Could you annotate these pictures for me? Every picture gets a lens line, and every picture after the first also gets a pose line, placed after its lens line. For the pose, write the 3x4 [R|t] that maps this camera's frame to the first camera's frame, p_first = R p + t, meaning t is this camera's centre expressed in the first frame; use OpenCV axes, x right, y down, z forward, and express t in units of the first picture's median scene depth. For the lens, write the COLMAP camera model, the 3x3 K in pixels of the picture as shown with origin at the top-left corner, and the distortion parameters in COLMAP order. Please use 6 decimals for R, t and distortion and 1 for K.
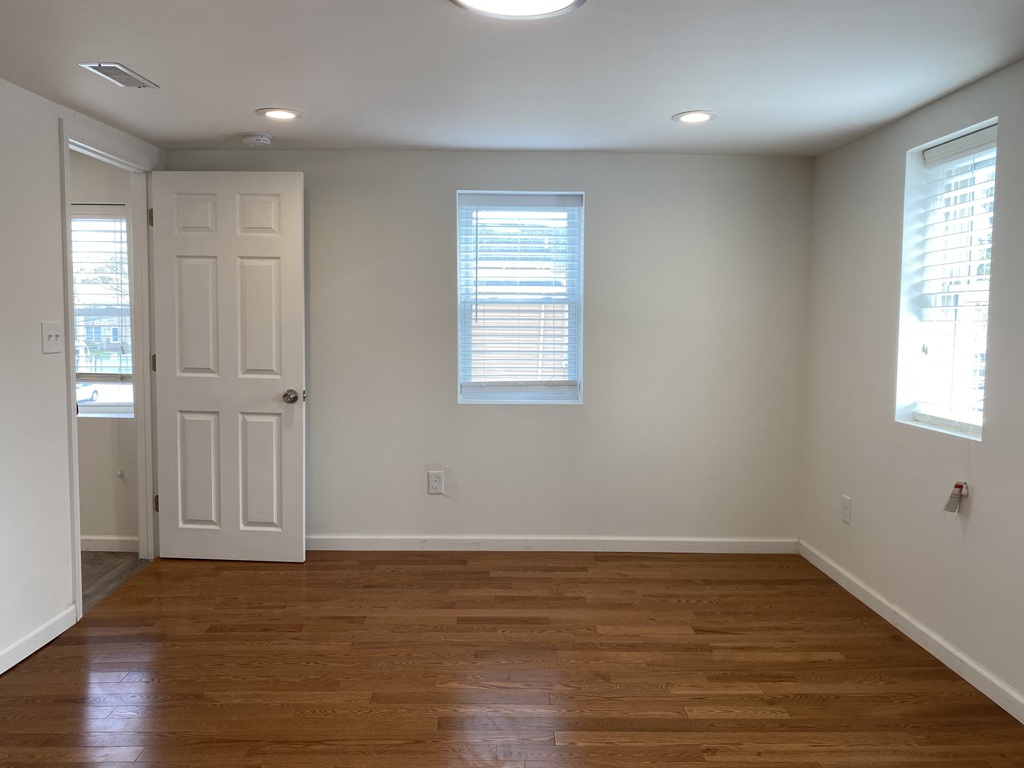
lens RADIAL K [[778.6, 0, 508.6], [0, 778.6, 381.2], [0, 0, 1]] dist [0.019158, -0.018382]
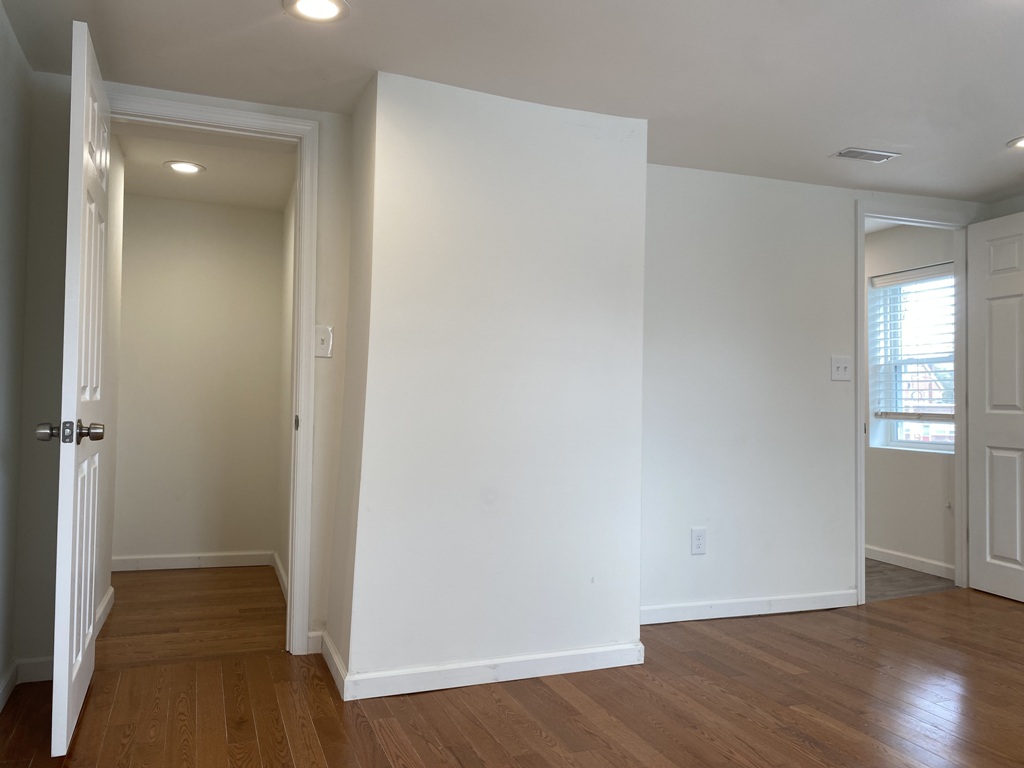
lens RADIAL K [[778.6, 0, 508.9], [0, 778.6, 385.3], [0, 0, 1]] dist [0.019158, -0.018382]
pose [[0.368524, -0.026660, -0.929236, 0.313125], [-0.081318, 0.994833, -0.060791, 0.072138], [0.926055, 0.097967, 0.364452, 0.023122]]
